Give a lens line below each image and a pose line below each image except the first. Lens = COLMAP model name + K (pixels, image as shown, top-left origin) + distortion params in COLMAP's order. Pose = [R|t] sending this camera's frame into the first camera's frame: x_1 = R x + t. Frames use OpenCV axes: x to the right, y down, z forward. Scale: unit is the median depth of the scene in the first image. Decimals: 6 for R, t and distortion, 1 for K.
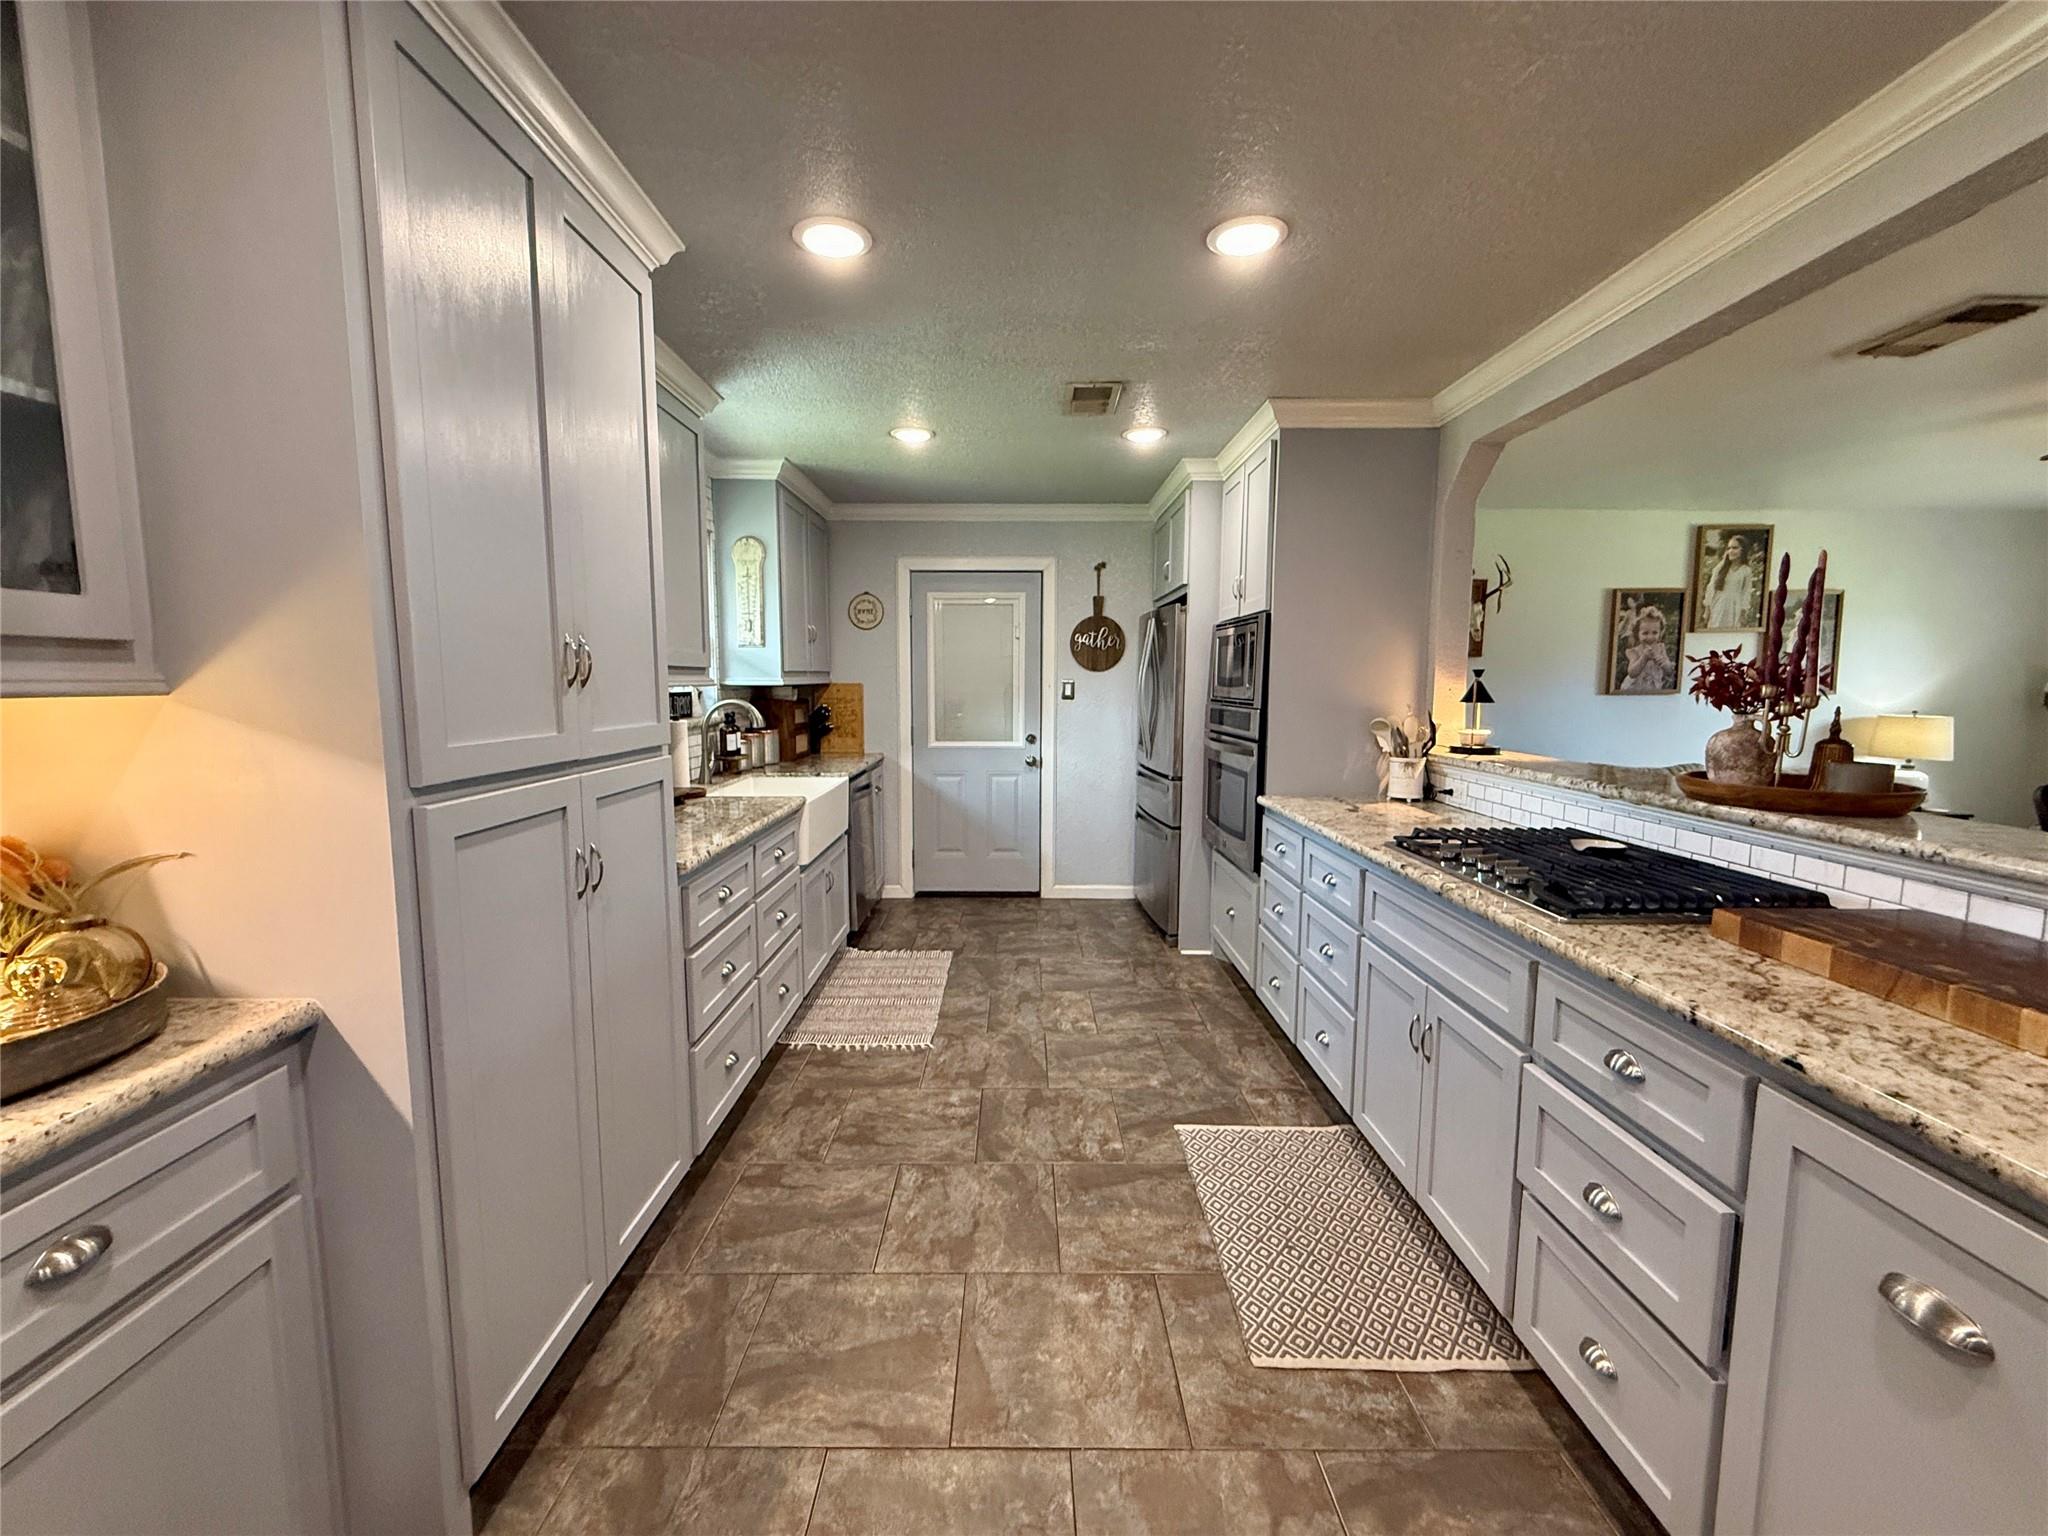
lens RADIAL K [[817.5, 0, 1016.0], [0, 817.5, 768.9], [0, 0, 1]] dist [-0.000105, -0.000186]
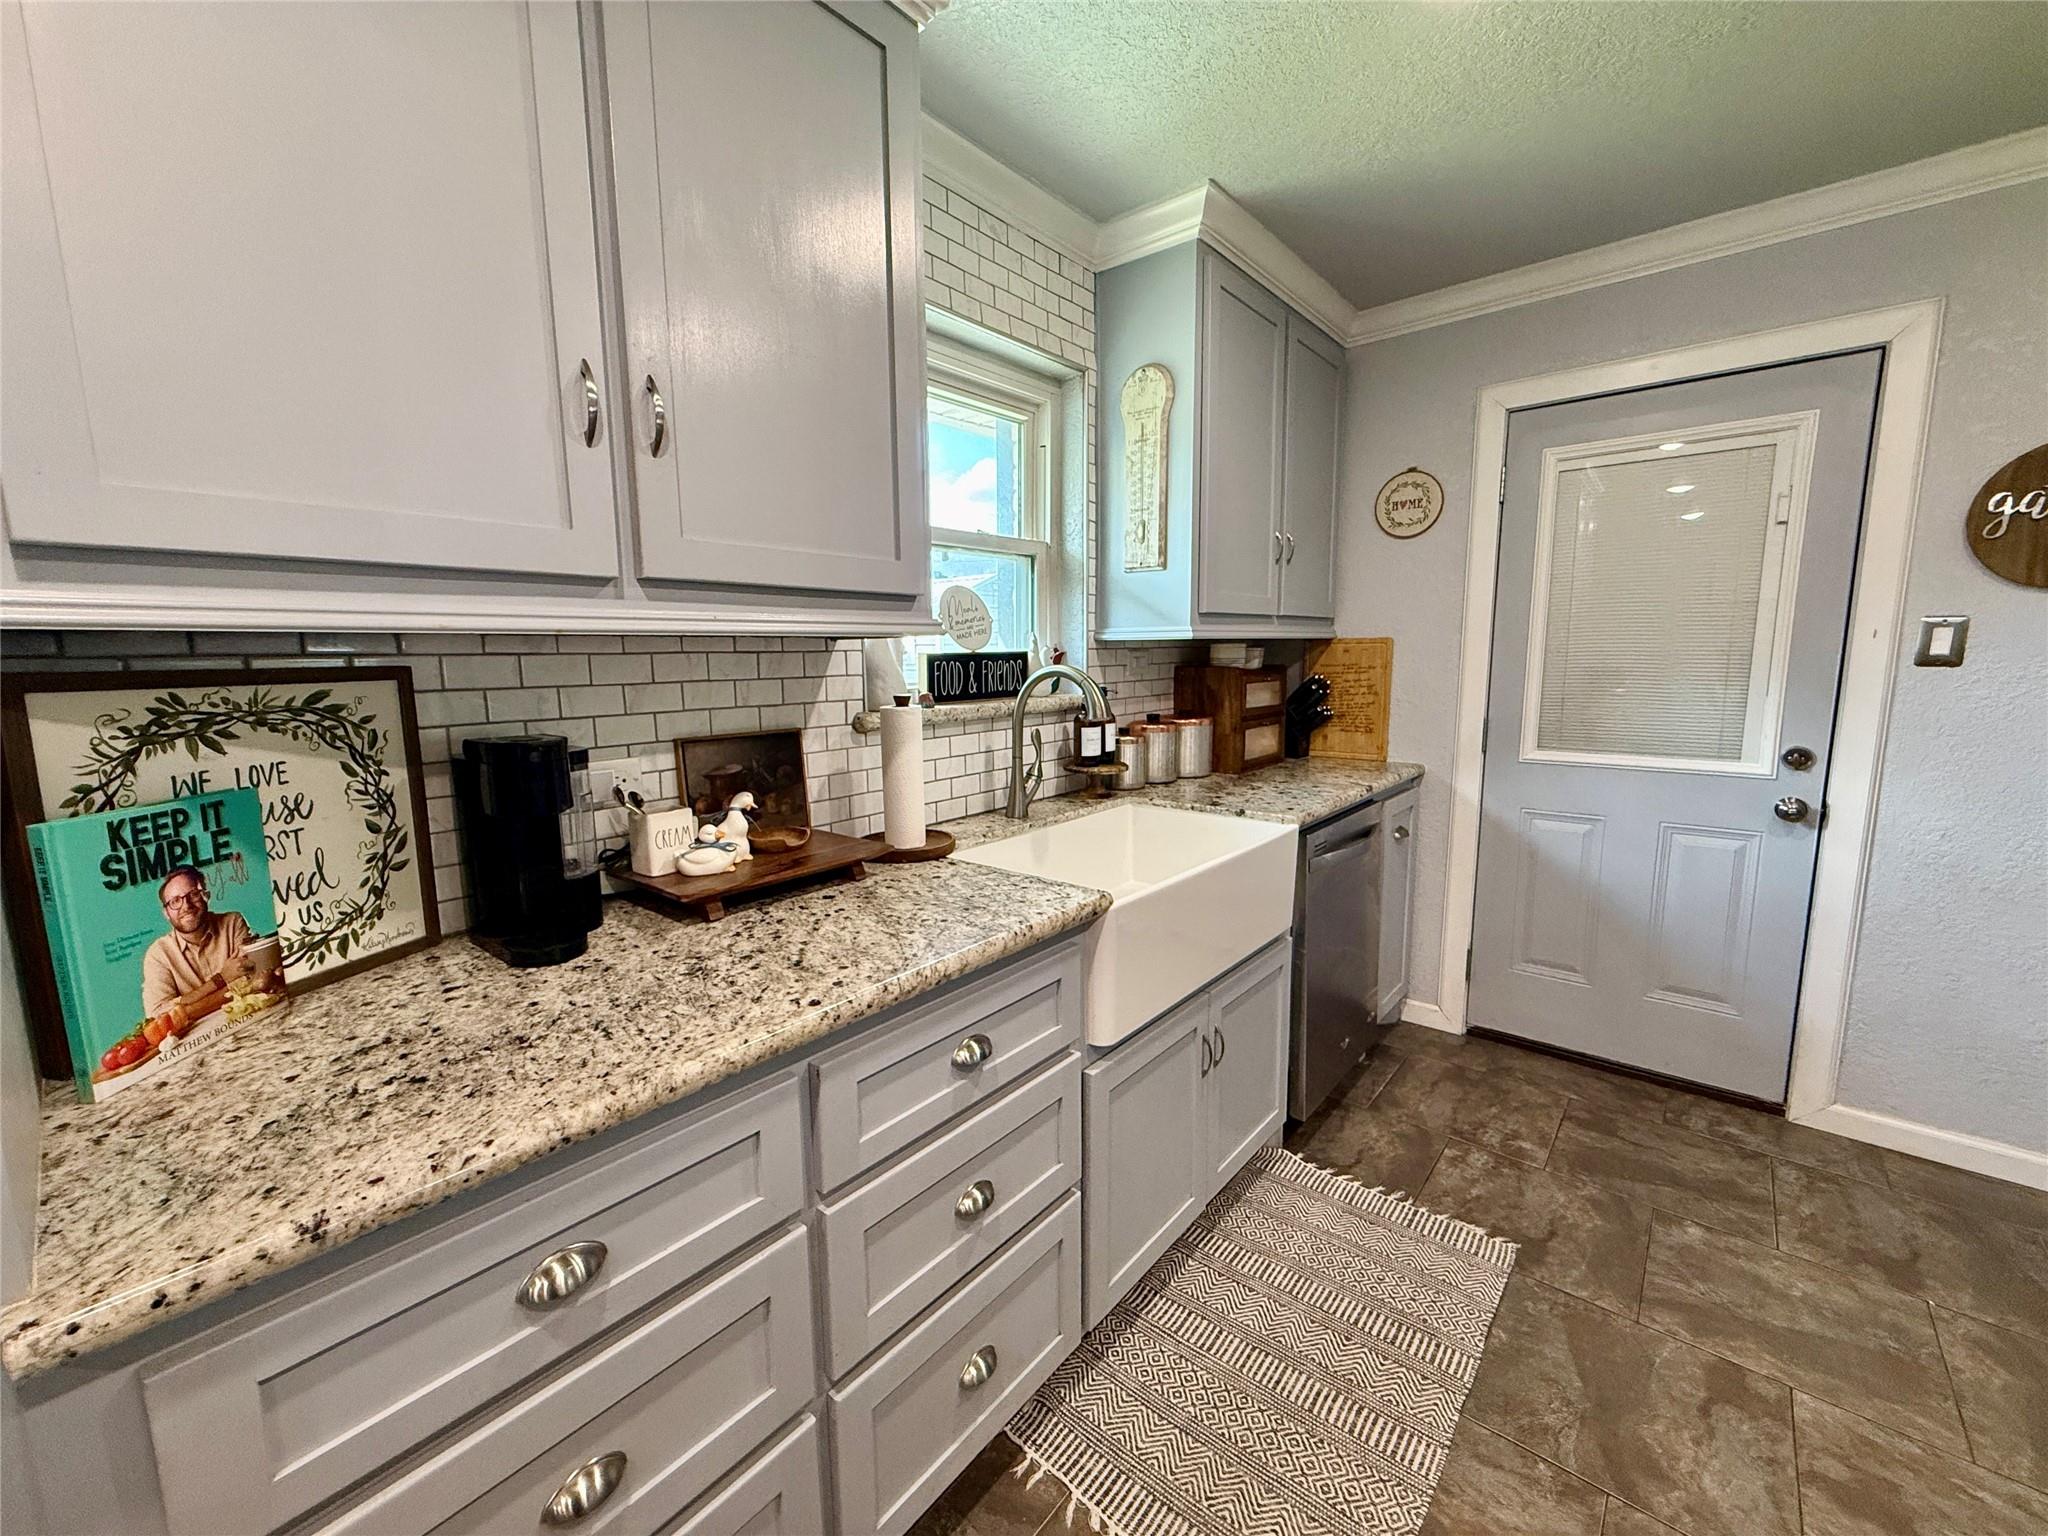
lens RADIAL K [[817.5, 0, 1016.0], [0, 817.5, 768.9], [0, 0, 1]] dist [-0.000105, -0.000186]
pose [[0.760185, 0.080548, -0.644695, -0.020086], [-0.055408, 0.996708, 0.059194, -0.041355], [0.647340, -0.009277, 0.762145, 0.498067]]
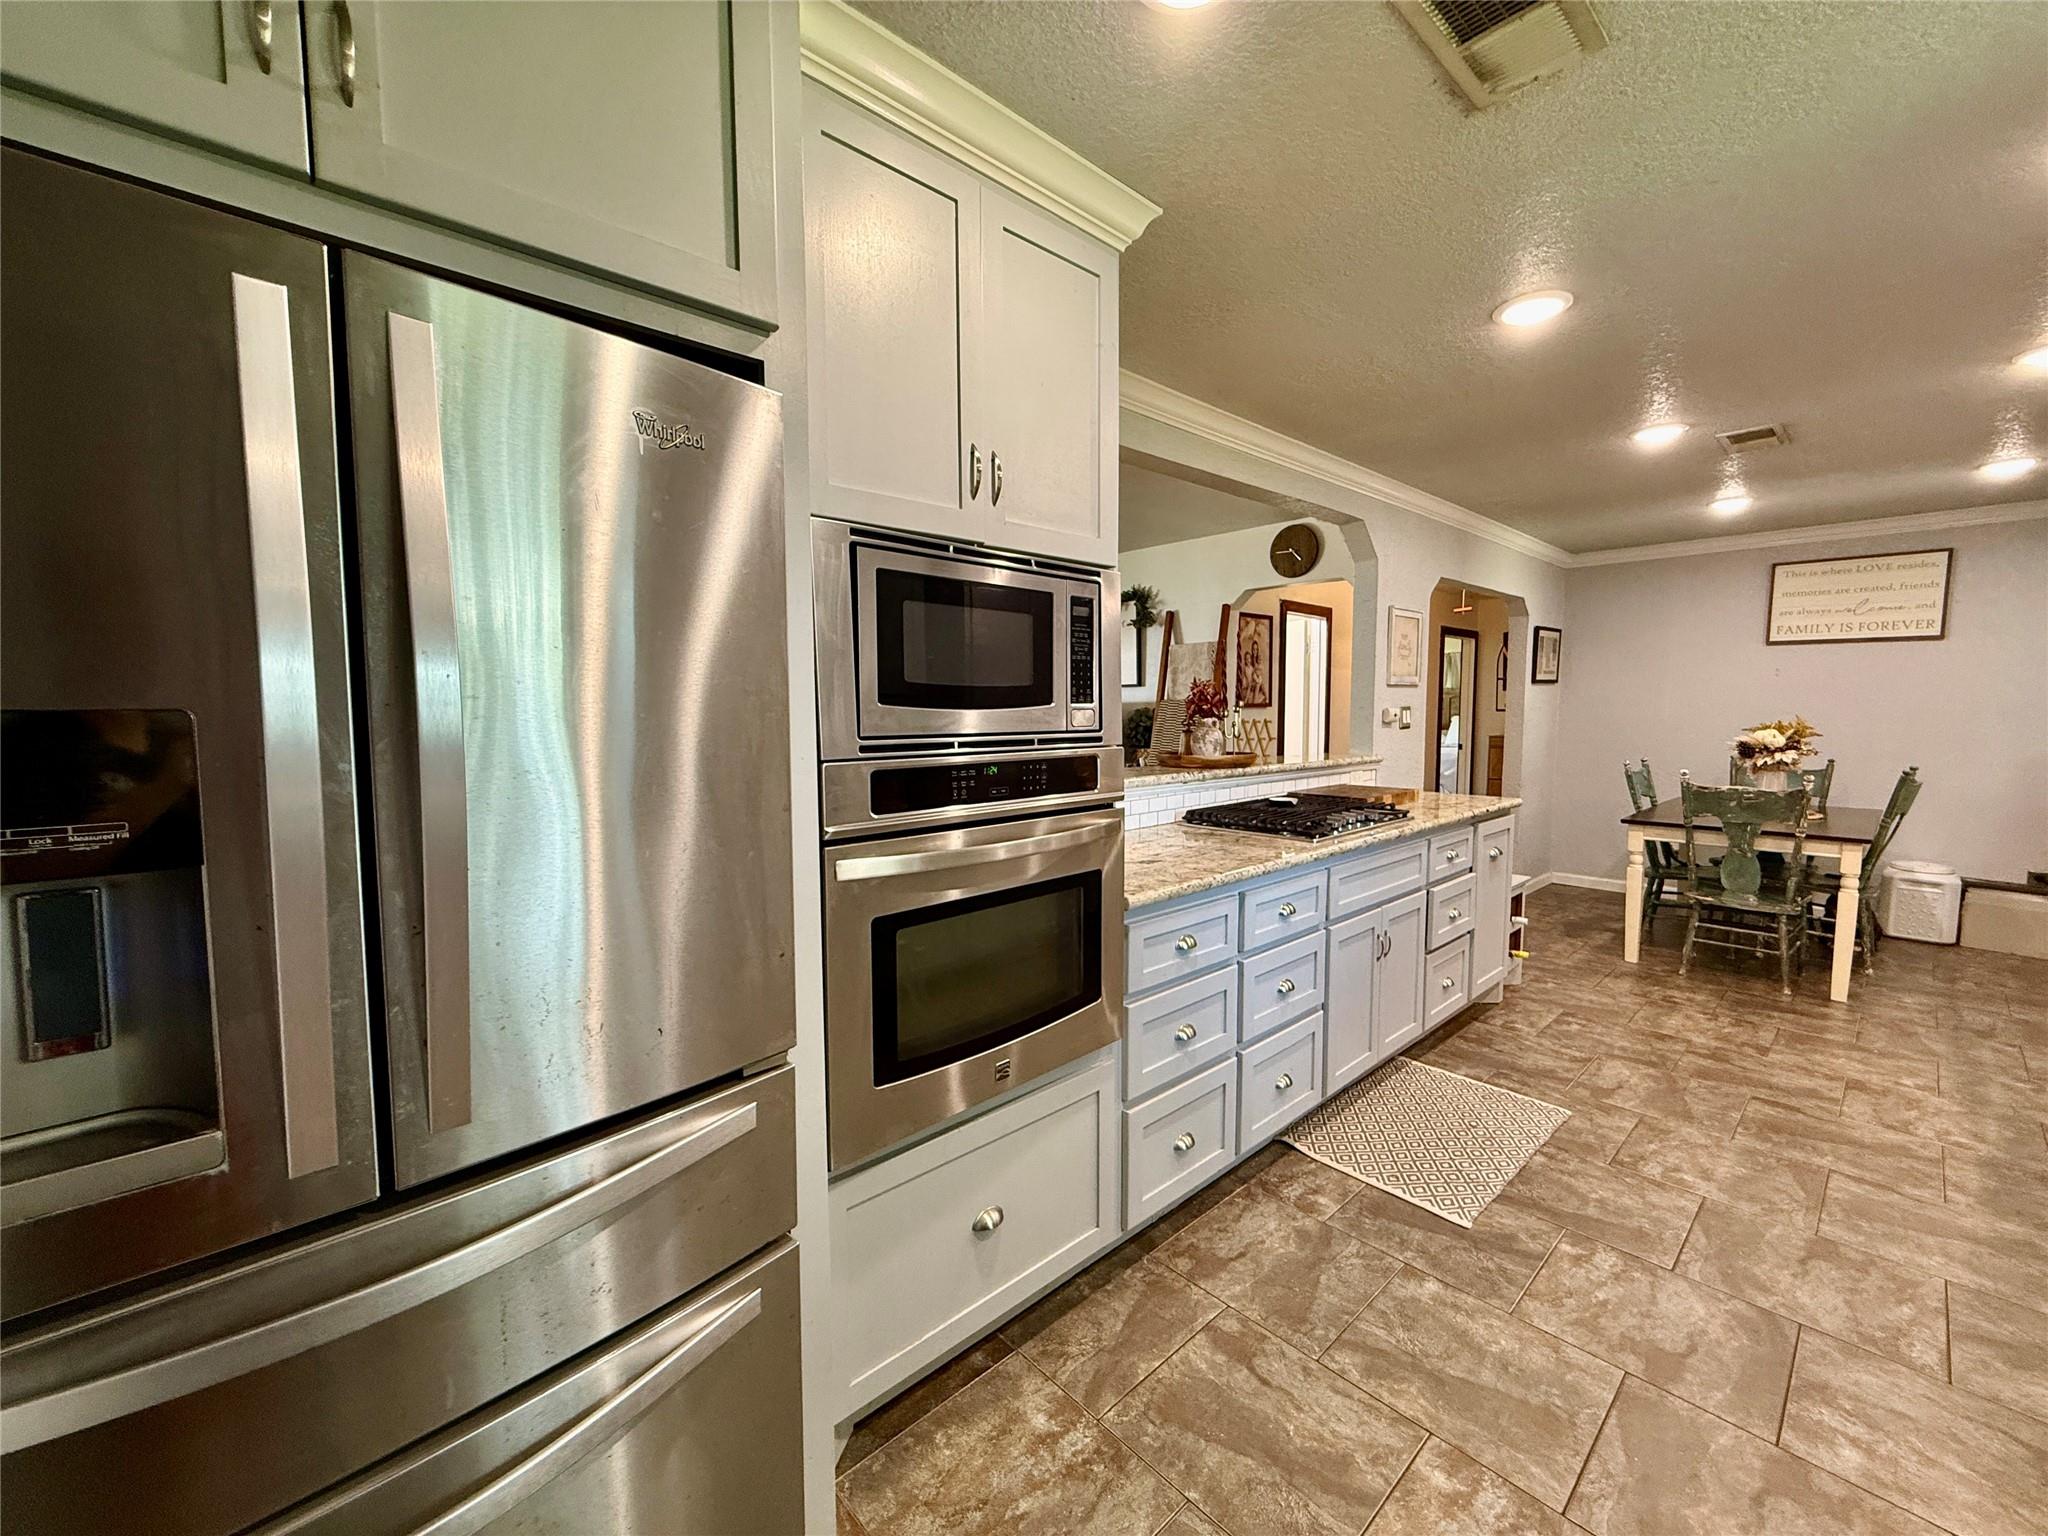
lens RADIAL K [[843.3, 0, 1008.0], [0, 843.3, 762.4], [0, 0, 1]] dist [-0.002061, 0.000244]
pose [[-0.682392, -0.047349, 0.729451, -0.053392], [0.083480, 0.986323, 0.142118, -0.115104], [-0.726204, 0.157874, -0.669107, 1.141695]]
